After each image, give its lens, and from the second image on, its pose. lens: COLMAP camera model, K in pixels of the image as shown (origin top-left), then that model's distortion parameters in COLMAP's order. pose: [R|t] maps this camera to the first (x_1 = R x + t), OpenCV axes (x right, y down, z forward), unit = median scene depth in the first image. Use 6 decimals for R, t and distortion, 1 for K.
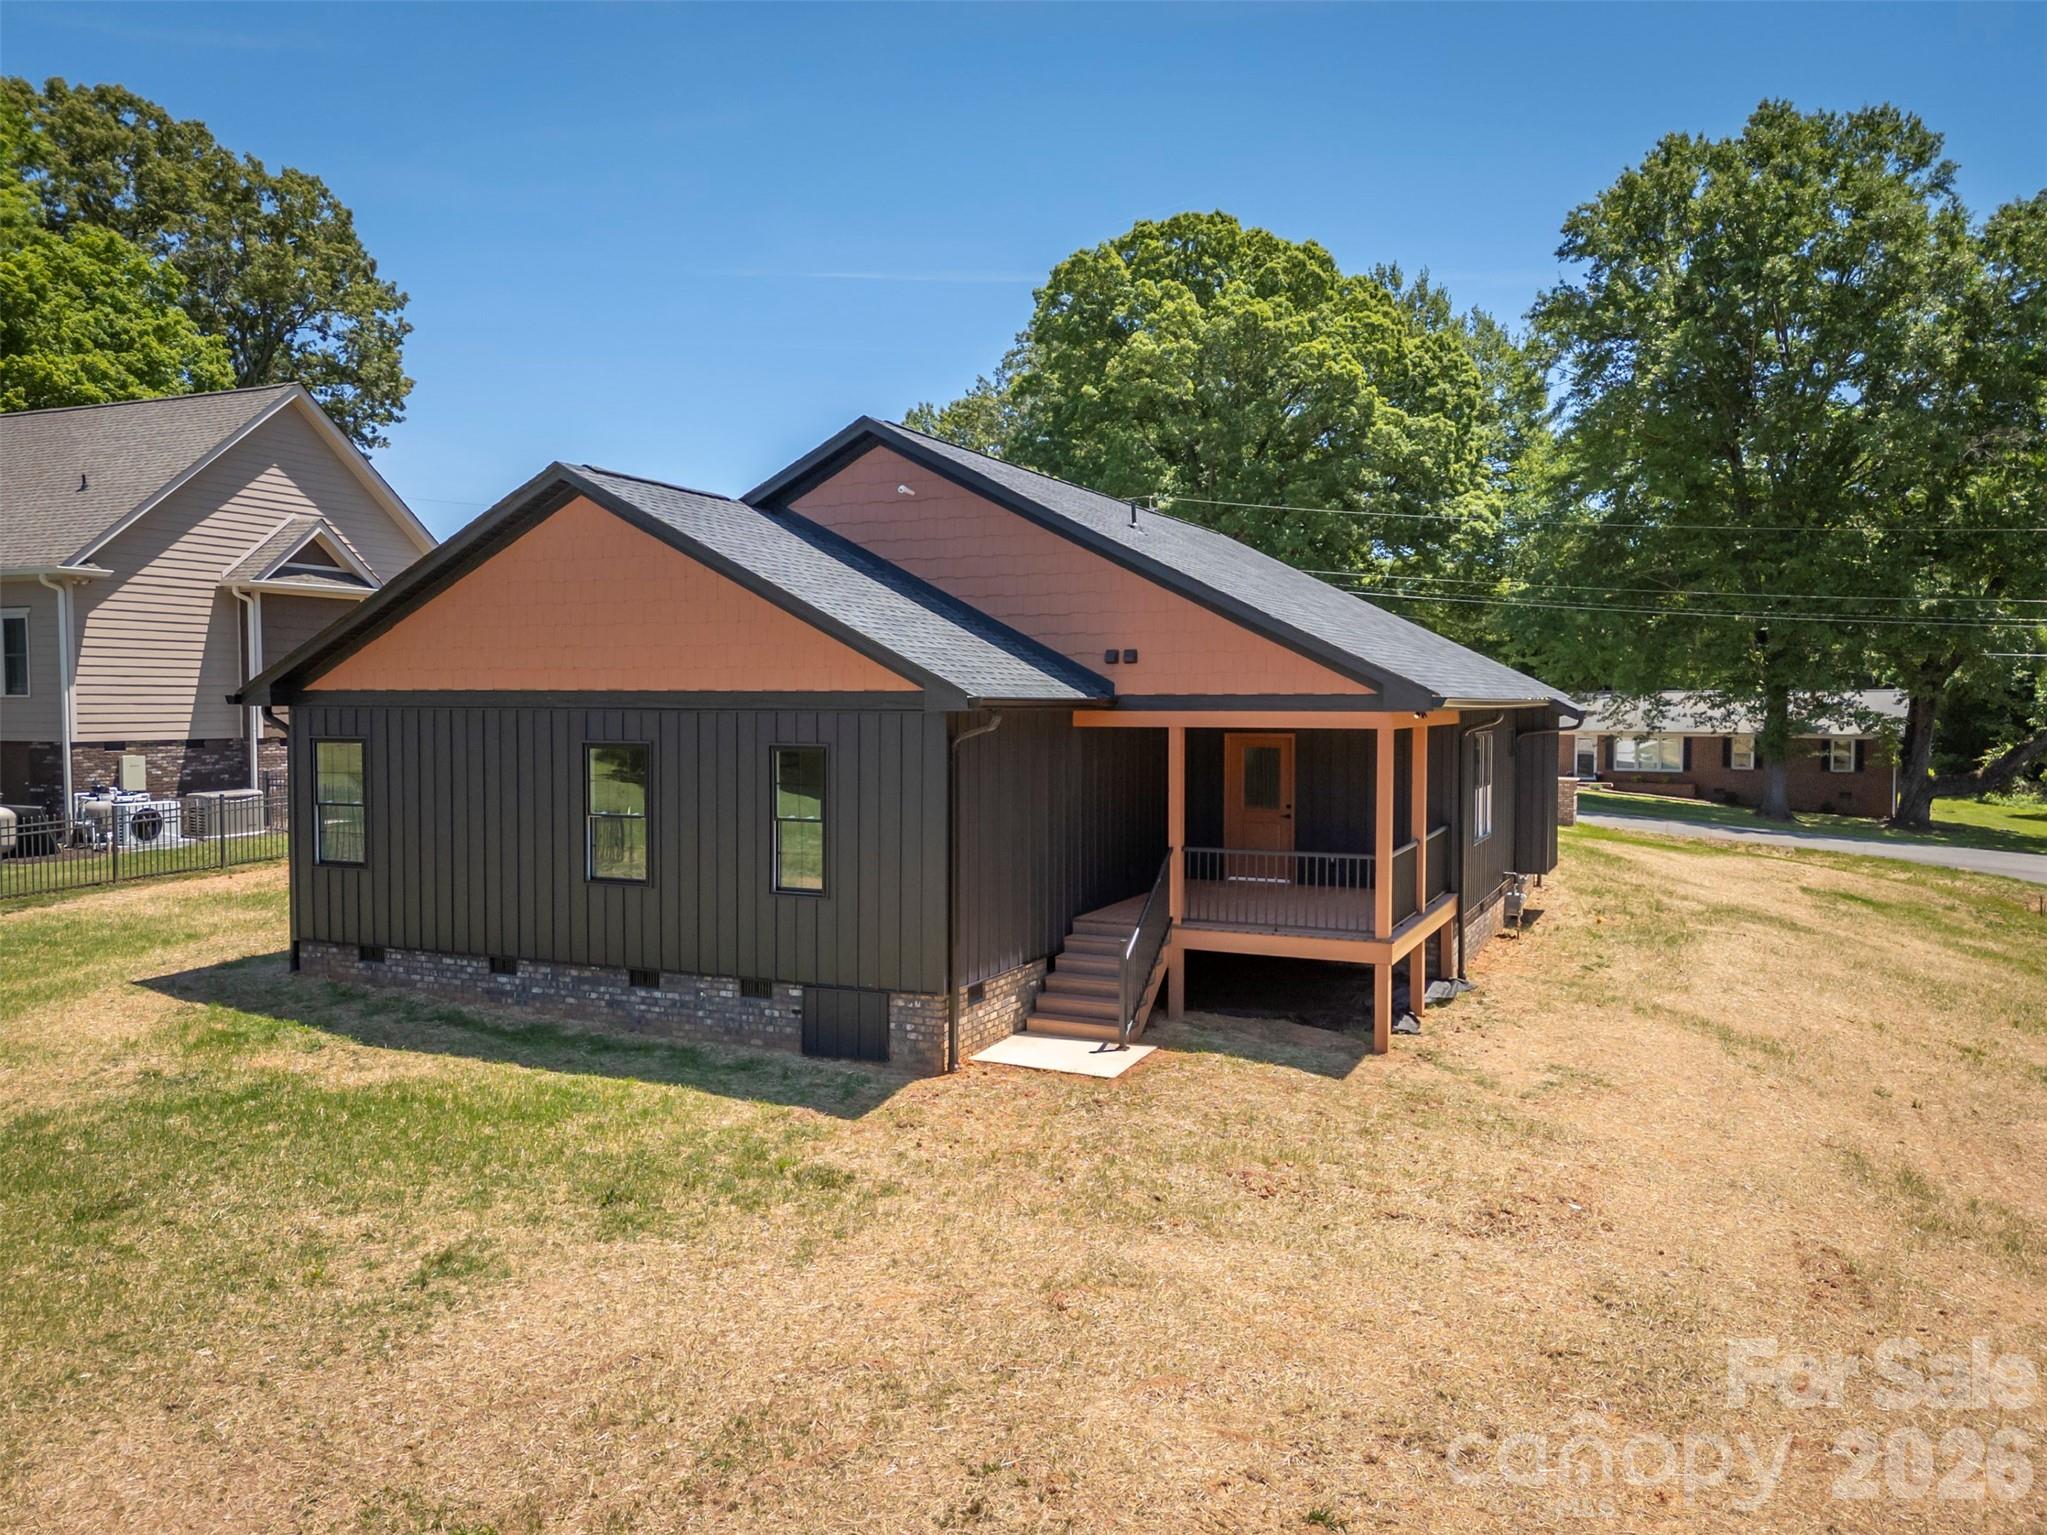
lens RADIAL K [[1508.0, 0, 1023.5], [0, 1508.0, 767.5], [0, 0, 1]] dist [0.076236, -0.035739]
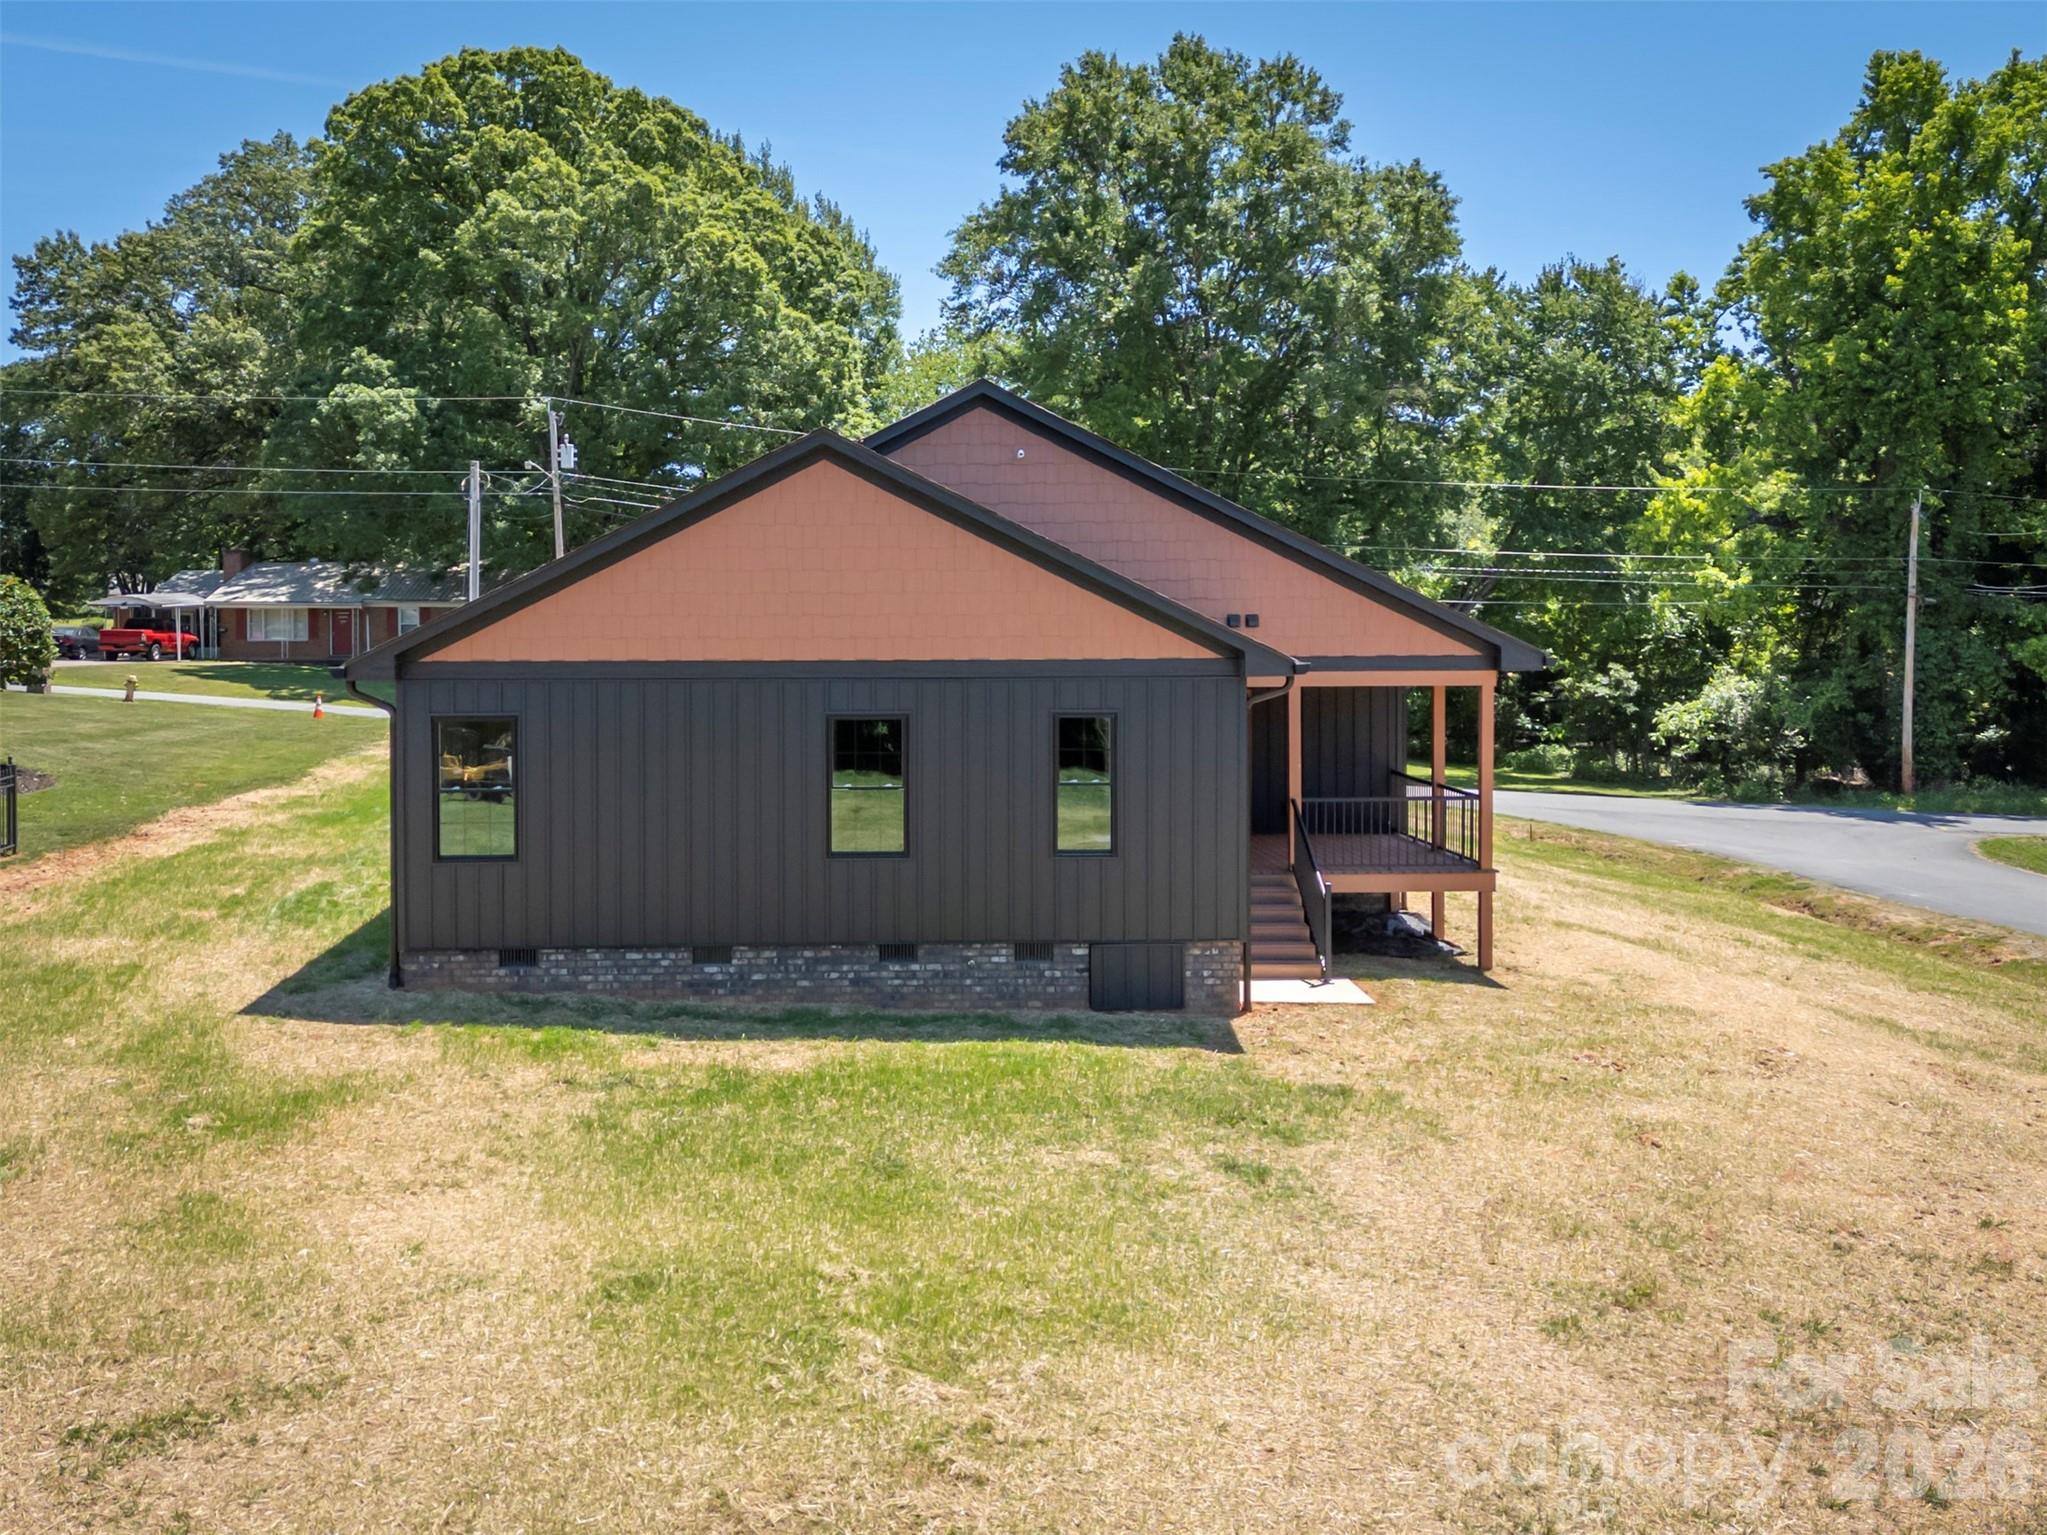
lens RADIAL K [[1968.5, 0, 920.4], [0, 1968.5, 680.2], [0, 0, 1]] dist [0.118434, -0.007109]
pose [[0.895211, -0.015093, 0.445387, -0.263239], [0.025756, 0.999508, -0.017899, -0.004355], [-0.444898, 0.027495, 0.895159, -0.049243]]
